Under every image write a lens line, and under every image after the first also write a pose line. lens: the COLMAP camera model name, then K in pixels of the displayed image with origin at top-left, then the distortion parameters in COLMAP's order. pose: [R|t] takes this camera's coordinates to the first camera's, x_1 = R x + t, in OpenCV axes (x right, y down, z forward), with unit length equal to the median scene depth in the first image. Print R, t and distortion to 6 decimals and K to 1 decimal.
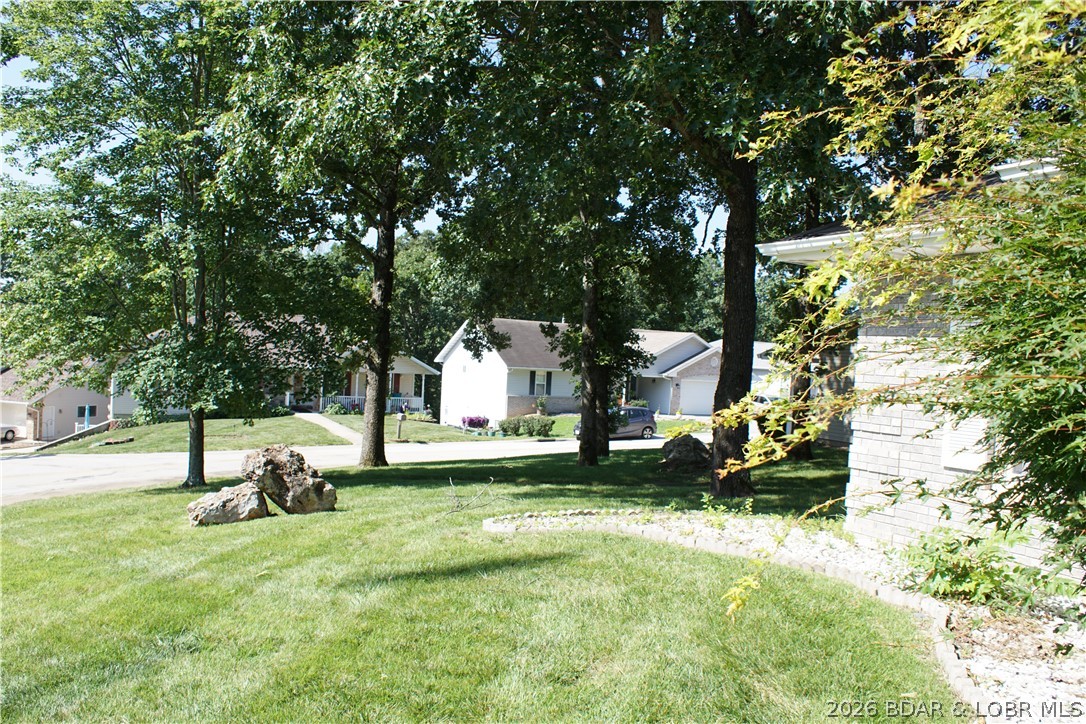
lens RADIAL K [[863.0, 0, 543.0], [0, 863.0, 362.0], [0, 0, 1]] dist [-0.095648, 0.002322]
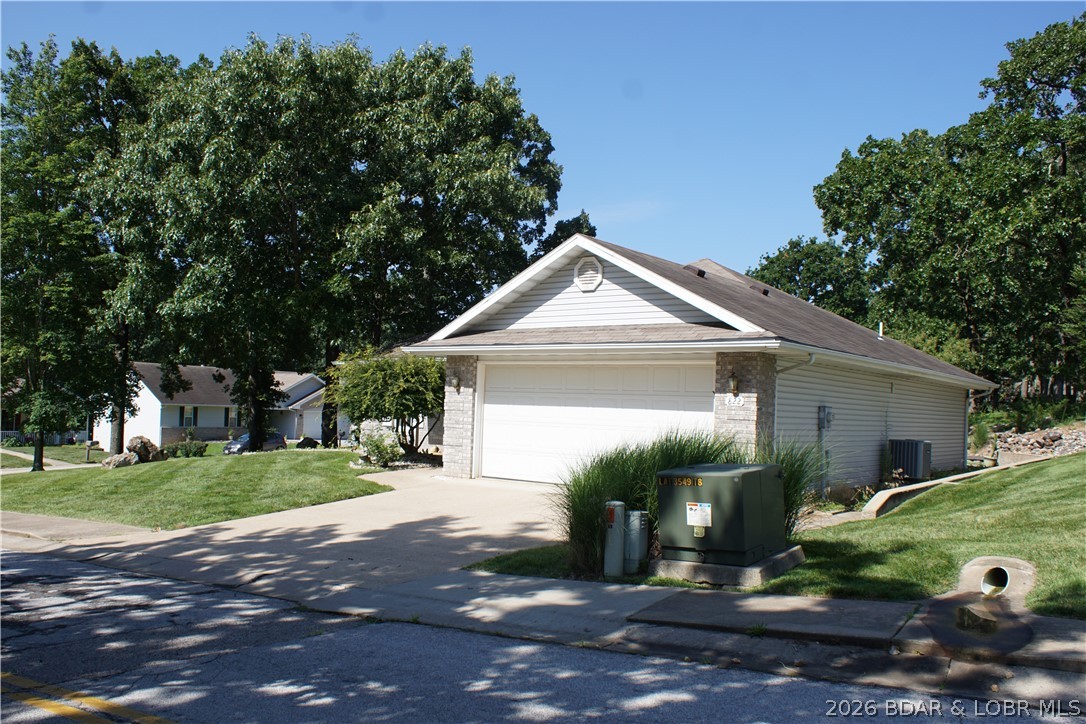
lens RADIAL K [[967.5, 0, 543.0], [0, 967.5, 362.0], [0, 0, 1]] dist [-0.128073, 0.000847]
pose [[0.918427, -0.004594, 0.395563, -0.142314], [0.018453, 0.999342, -0.031240, -0.002212], [-0.395159, 0.035991, 0.917907, -0.830872]]
